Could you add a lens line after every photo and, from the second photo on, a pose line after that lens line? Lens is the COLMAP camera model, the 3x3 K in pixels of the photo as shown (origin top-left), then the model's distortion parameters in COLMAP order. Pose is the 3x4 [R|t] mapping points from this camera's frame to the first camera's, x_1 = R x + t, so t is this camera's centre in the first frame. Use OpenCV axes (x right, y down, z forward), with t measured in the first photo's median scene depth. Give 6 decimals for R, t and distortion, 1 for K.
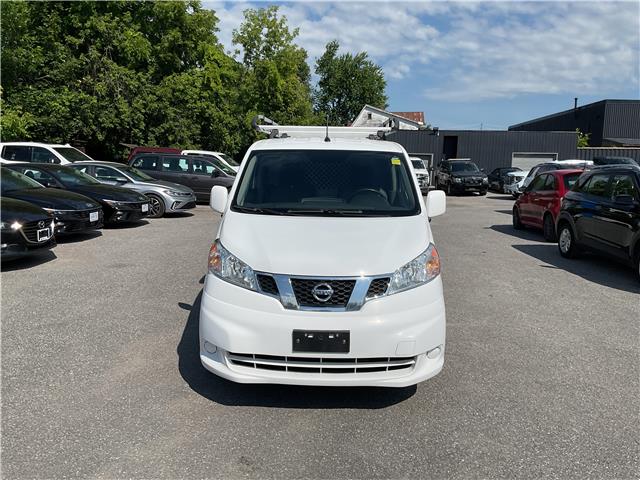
lens RADIAL K [[531.9, 0, 321.3], [0, 531.9, 239.3], [0, 0, 1]] dist [0.050231, -0.105257]
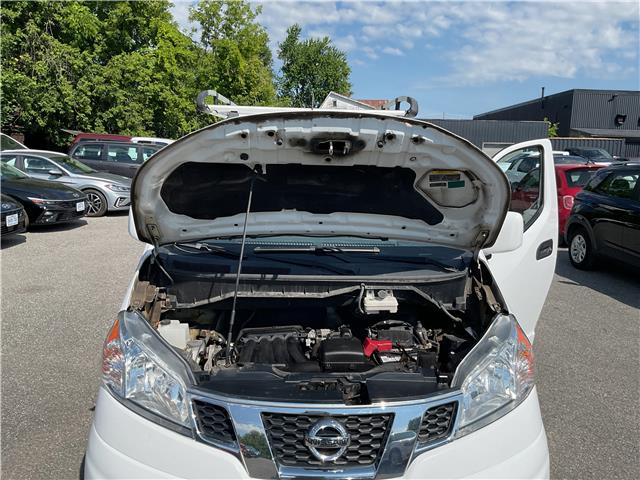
lens RADIAL K [[531.9, 0, 316.9], [0, 531.9, 240.0], [0, 0, 1]] dist [0.050231, -0.105257]
pose [[0.998118, -0.004015, 0.061186, -0.005030], [0.002584, 0.999721, 0.023459, -0.013008], [-0.061263, -0.023256, 0.997851, 0.069415]]
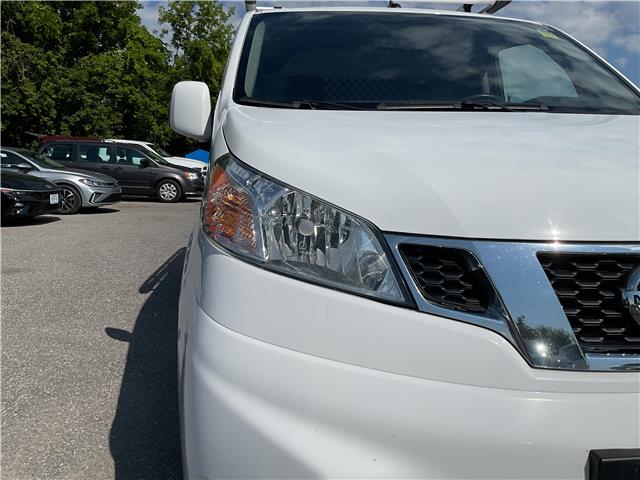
lens RADIAL K [[531.9, 0, 317.4], [0, 531.9, 245.0], [0, 0, 1]] dist [0.050231, -0.105257]
pose [[0.991909, -0.025563, 0.124352, -0.027793], [0.025693, 0.999670, 0.000562, 0.008973], [-0.124325, 0.002638, 0.992238, 0.100845]]
